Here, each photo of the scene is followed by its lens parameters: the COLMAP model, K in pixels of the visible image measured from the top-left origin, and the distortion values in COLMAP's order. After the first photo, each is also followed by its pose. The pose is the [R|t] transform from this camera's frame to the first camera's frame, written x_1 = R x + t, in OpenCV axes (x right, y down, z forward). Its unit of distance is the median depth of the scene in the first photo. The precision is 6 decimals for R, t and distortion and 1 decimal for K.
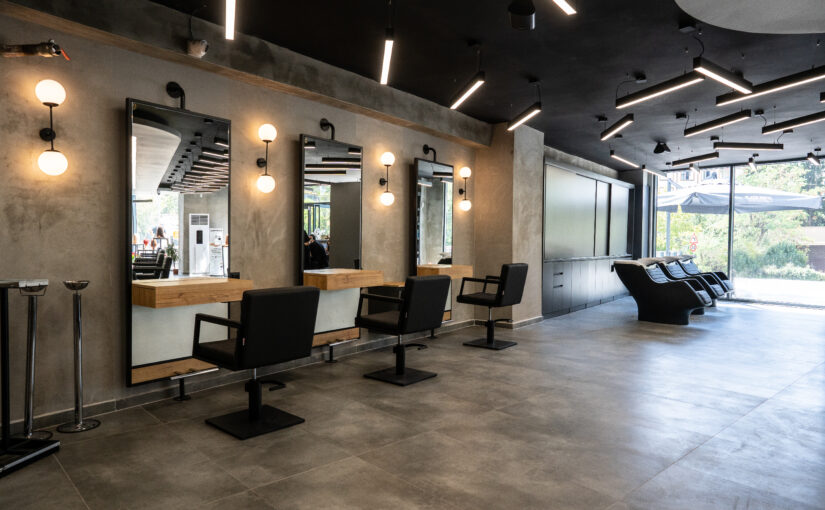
lens RADIAL K [[538.8, 0, 407.2], [0, 538.8, 254.7], [0, 0, 1]] dist [-0.000464, 0.003631]
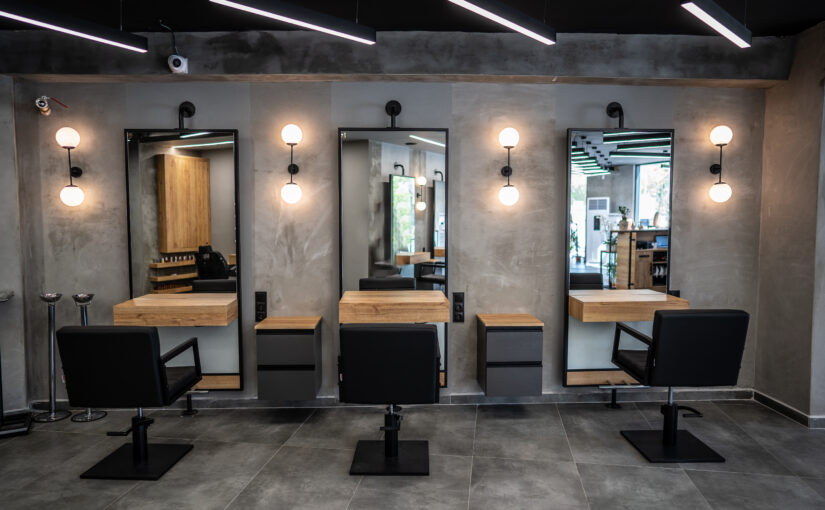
lens RADIAL K [[560.2, 0, 417.1], [0, 560.2, 254.0], [0, 0, 1]] dist [-0.031411, 0.027787]
pose [[0.632660, 0.044723, -0.773138, 0.588824], [-0.012558, 0.998792, 0.047499, -0.080768], [0.774328, -0.020341, 0.632457, 0.597025]]
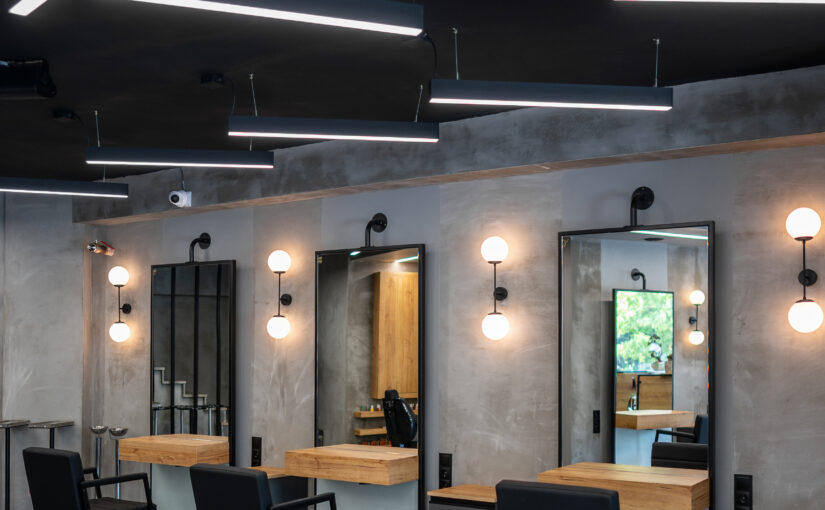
lens RADIAL K [[920.2, 0, 413.8], [0, 920.2, 344.0], [0, 0, 1]] dist [-0.040613, 0.000000]
pose [[0.060006, -0.015996, -0.998070, 1.101480], [-0.026349, 0.999498, -0.017603, -0.091123], [0.997850, 0.027354, 0.059555, 1.145826]]
